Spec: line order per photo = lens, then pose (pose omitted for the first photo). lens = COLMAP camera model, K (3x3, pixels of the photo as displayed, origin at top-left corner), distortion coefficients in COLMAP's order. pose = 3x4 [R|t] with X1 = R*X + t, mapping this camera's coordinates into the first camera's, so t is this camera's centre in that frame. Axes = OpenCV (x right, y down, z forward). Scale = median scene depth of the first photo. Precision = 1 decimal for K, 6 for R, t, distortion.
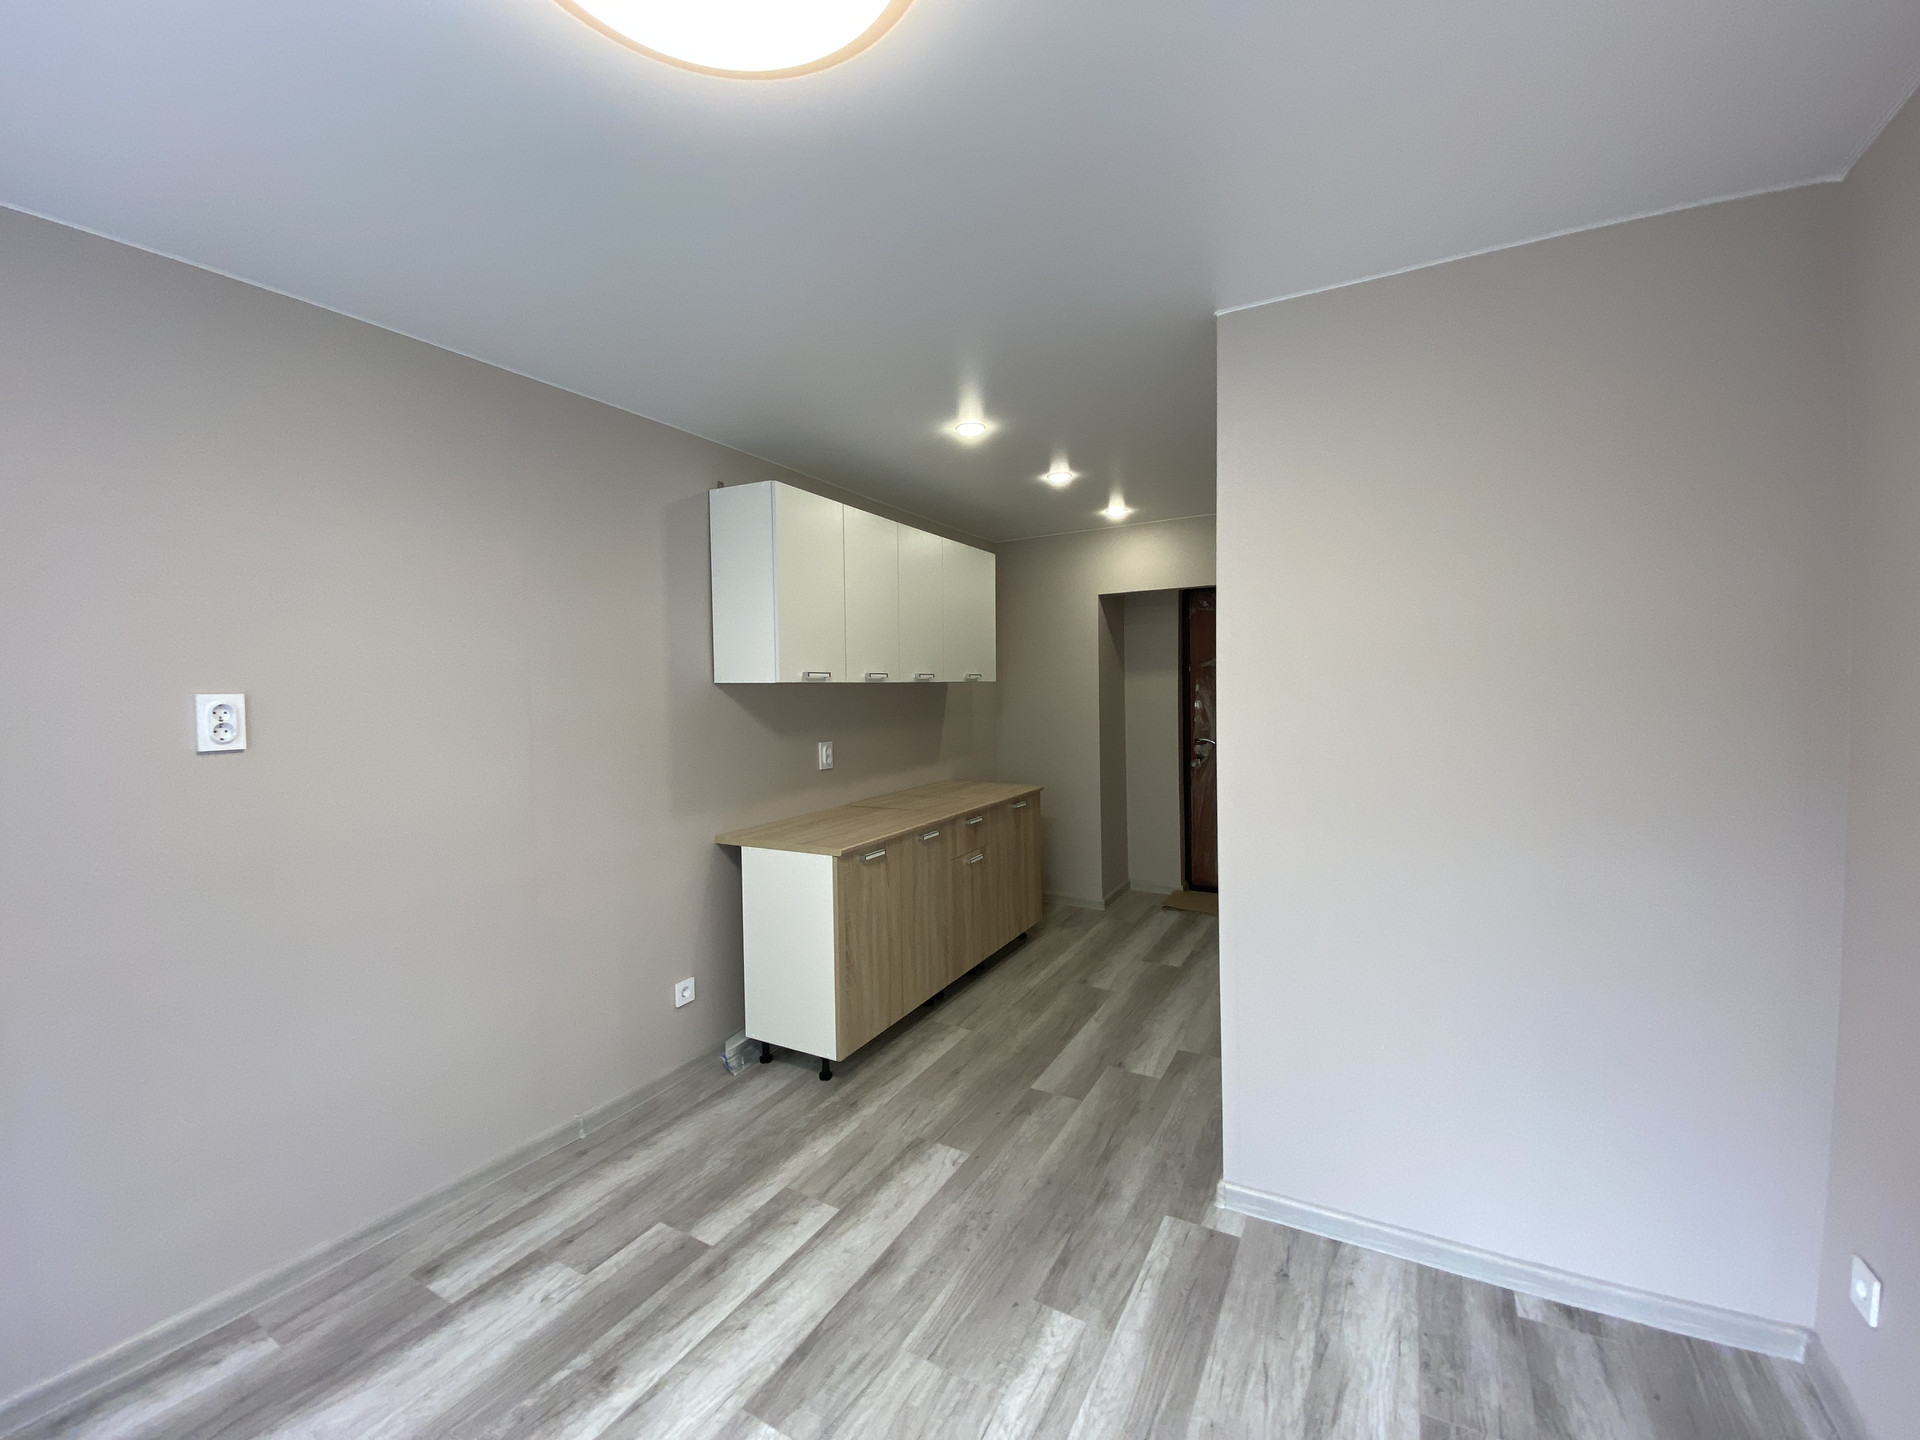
lens RADIAL K [[762.4, 0, 971.5], [0, 762.4, 718.0], [0, 0, 1]] dist [0.028318, -0.029835]
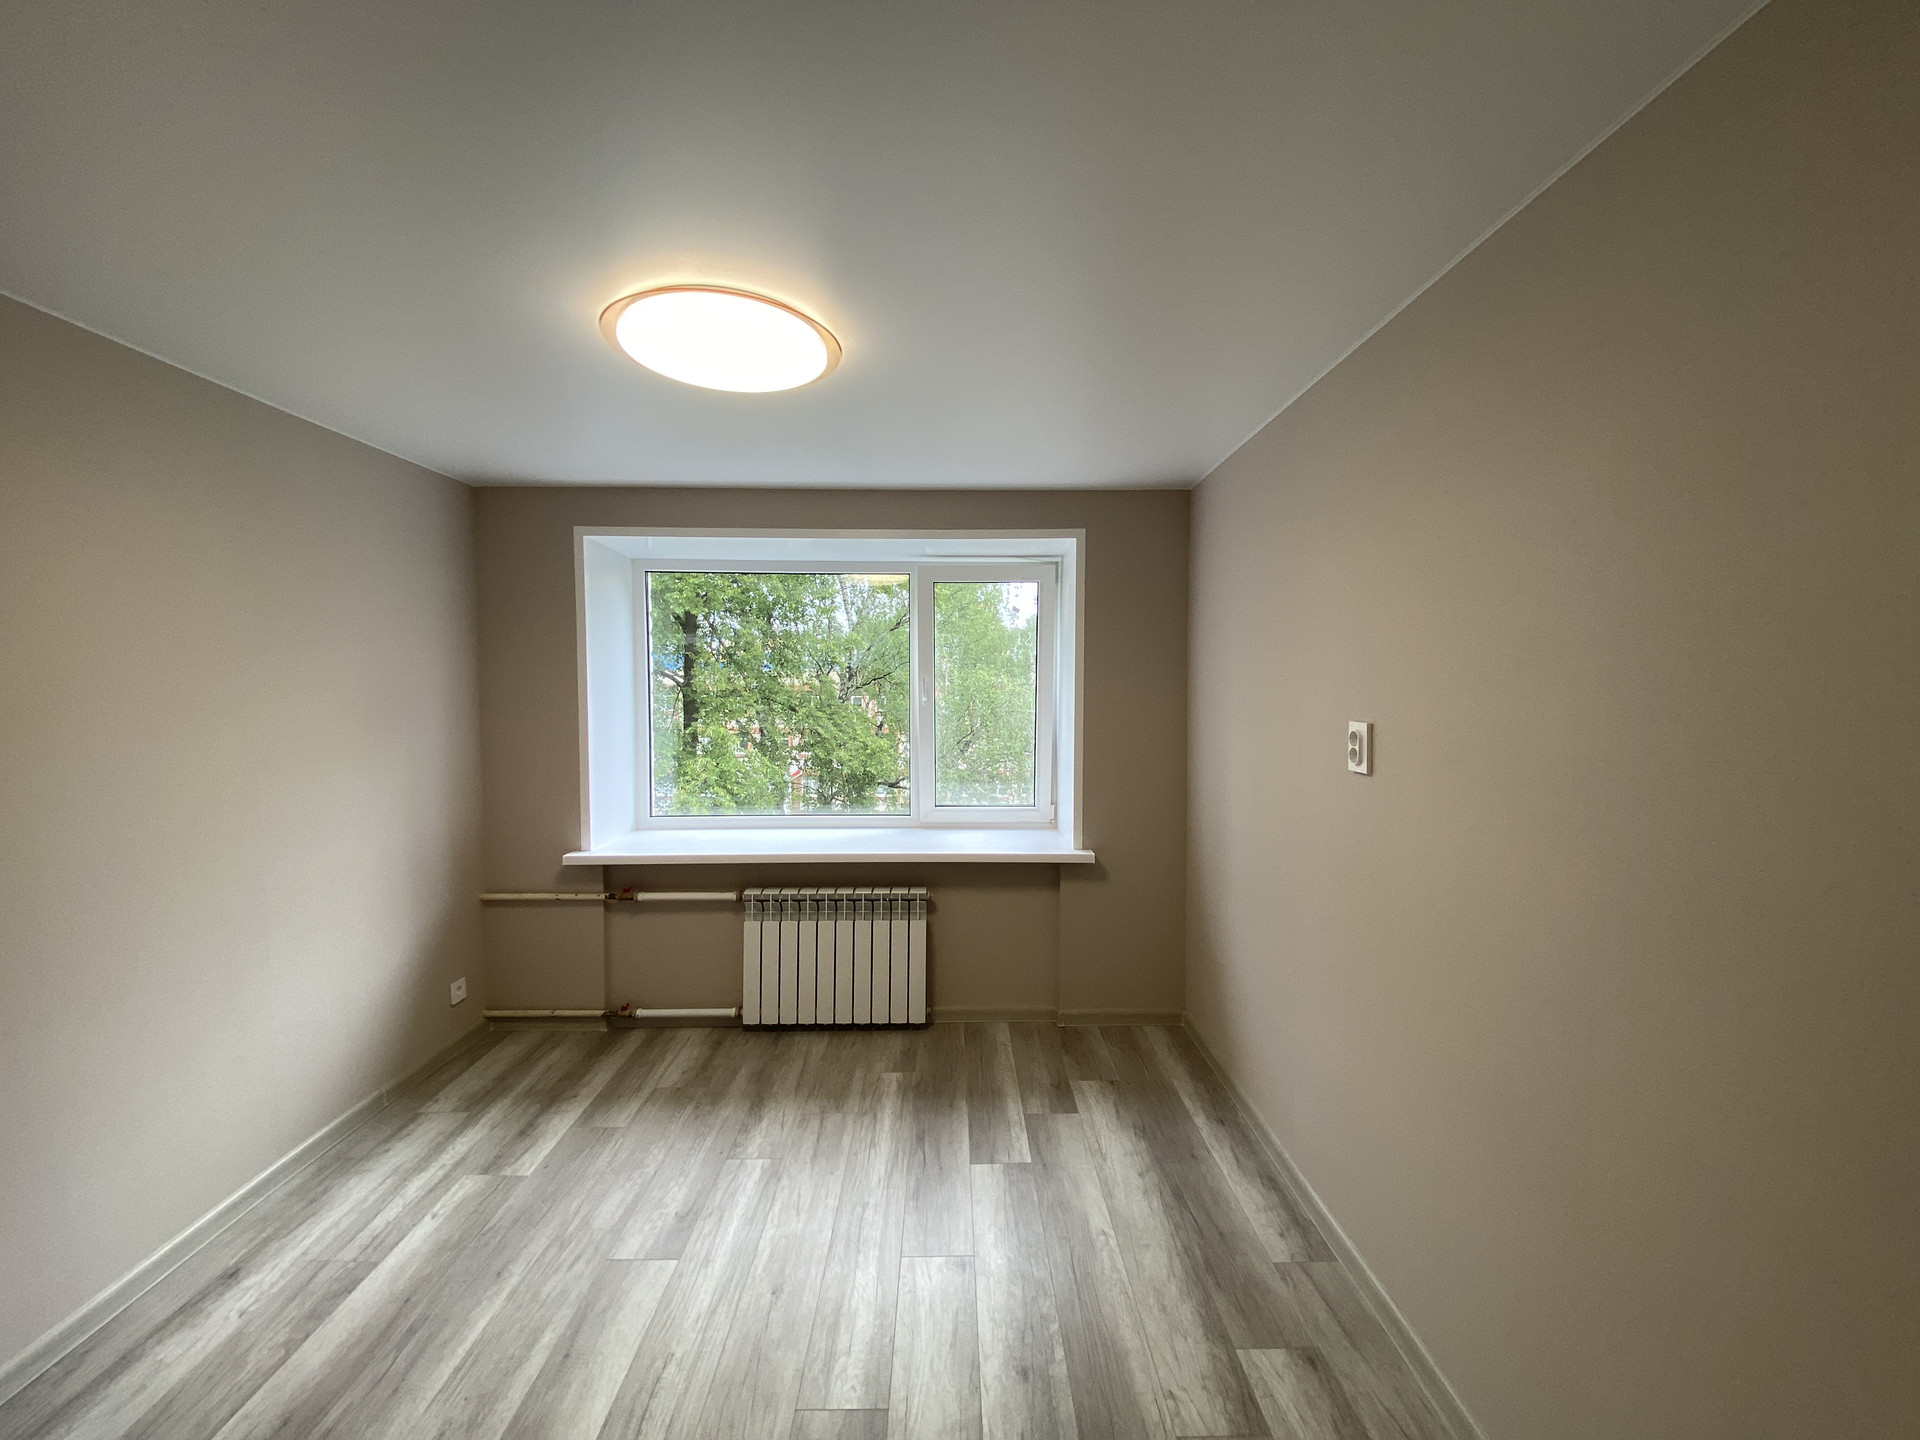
lens RADIAL K [[758.7, 0, 960.0], [0, 758.7, 720.0], [0, 0, 1]] dist [0.016839, -0.019059]
pose [[-0.869730, 0.041137, -0.491811, 0.074020], [-0.003098, 0.996045, 0.088792, -0.123020], [0.493519, 0.078749, -0.866163, 1.524677]]
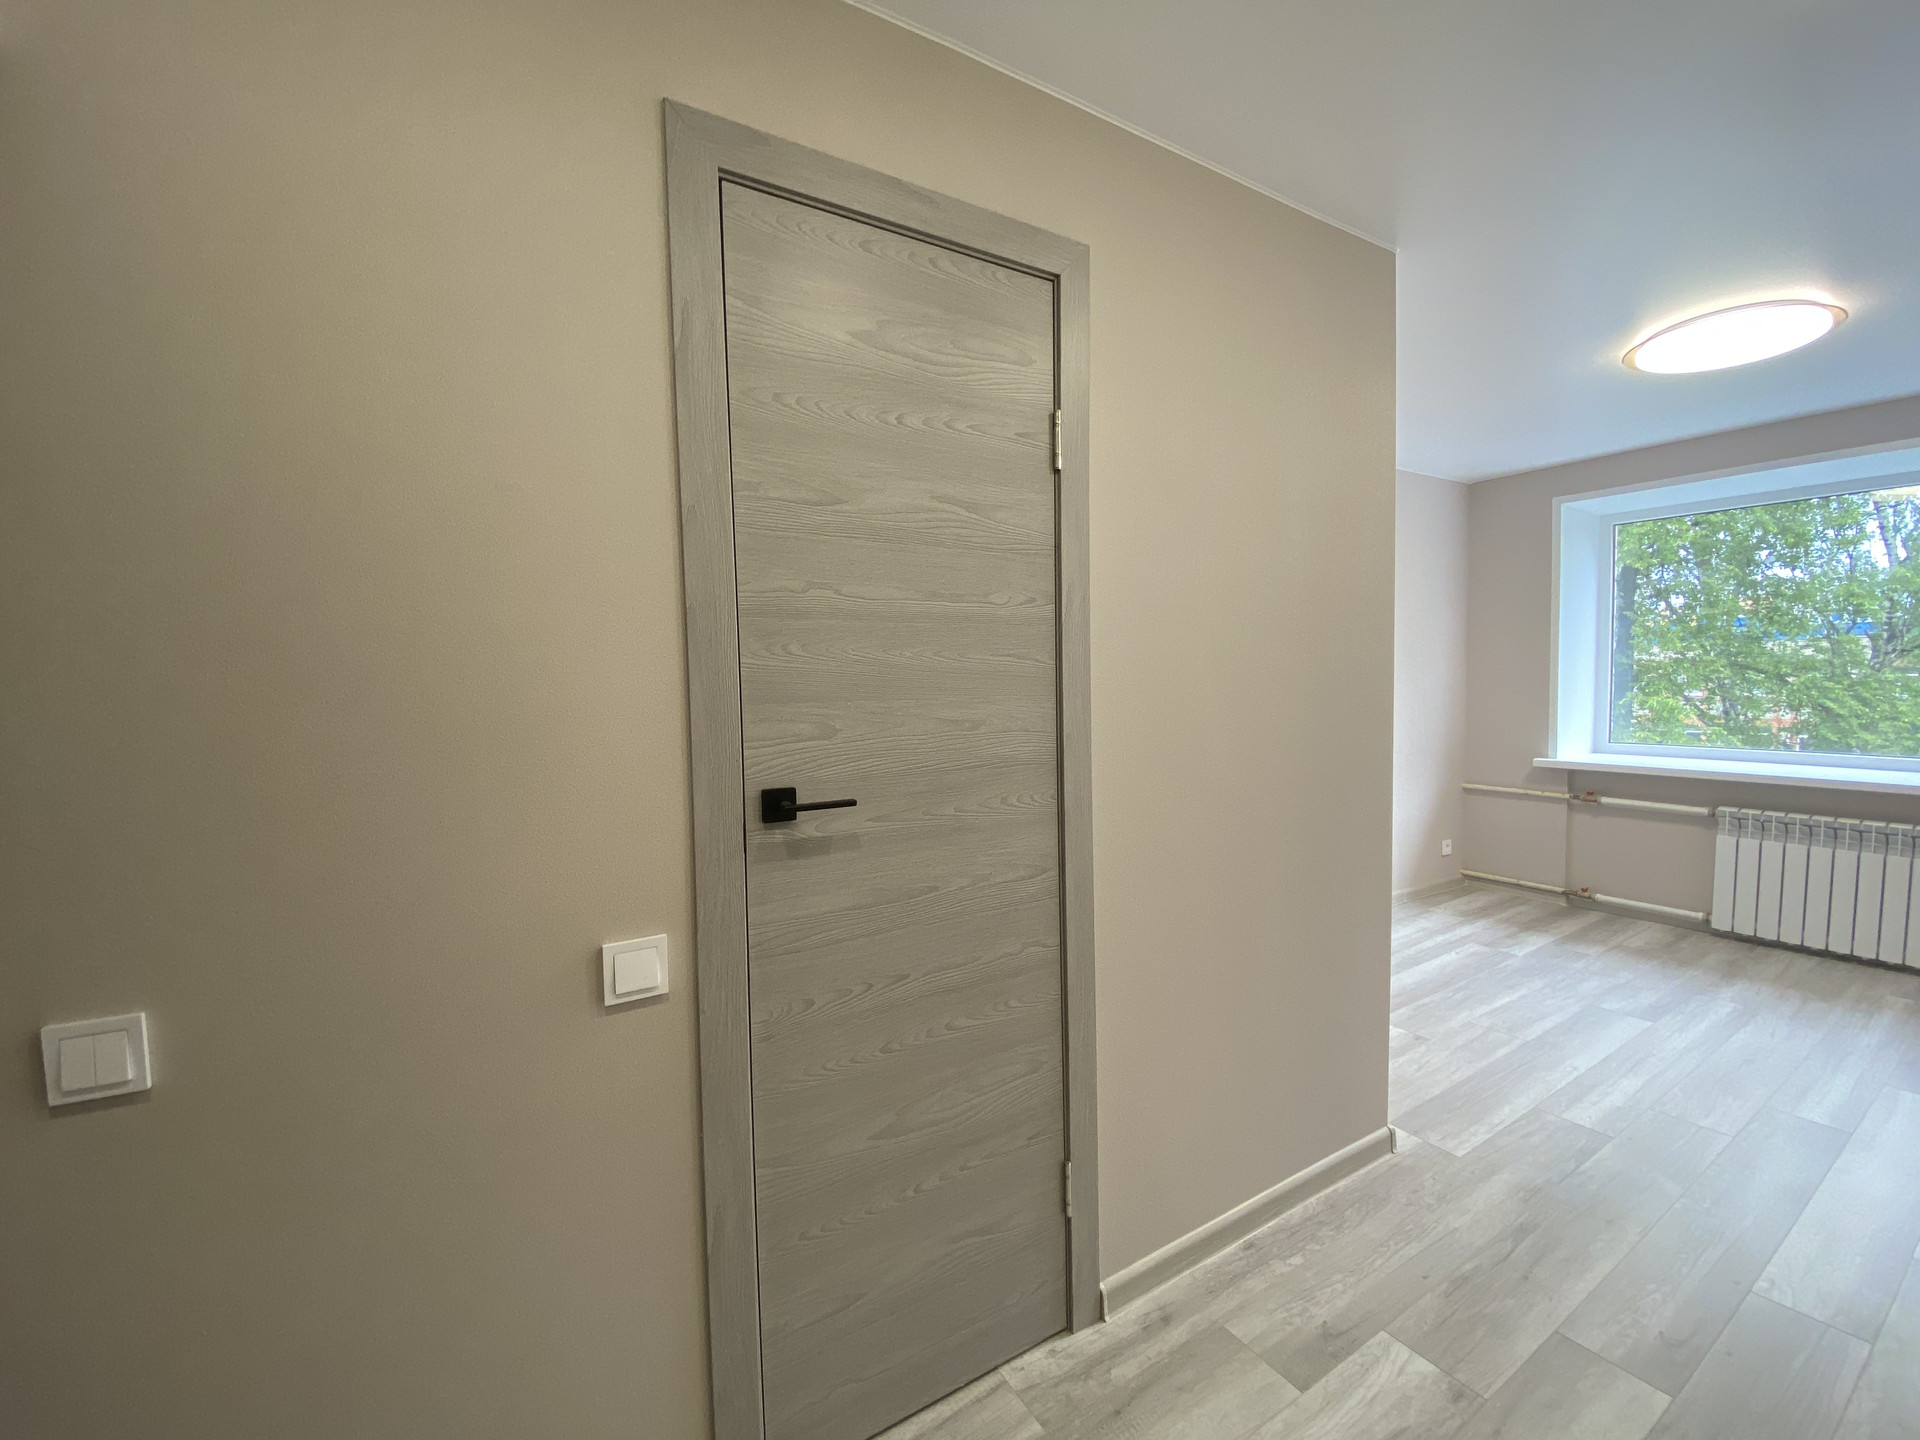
lens RADIAL K [[758.7, 0, 960.0], [0, 758.7, 720.0], [0, 0, 1]] dist [0.016839, -0.019059]
pose [[-0.862834, 0.010433, 0.505379, 0.339296], [0.057244, 0.995372, 0.077185, -0.042747], [-0.502235, 0.095528, -0.859438, 2.345889]]
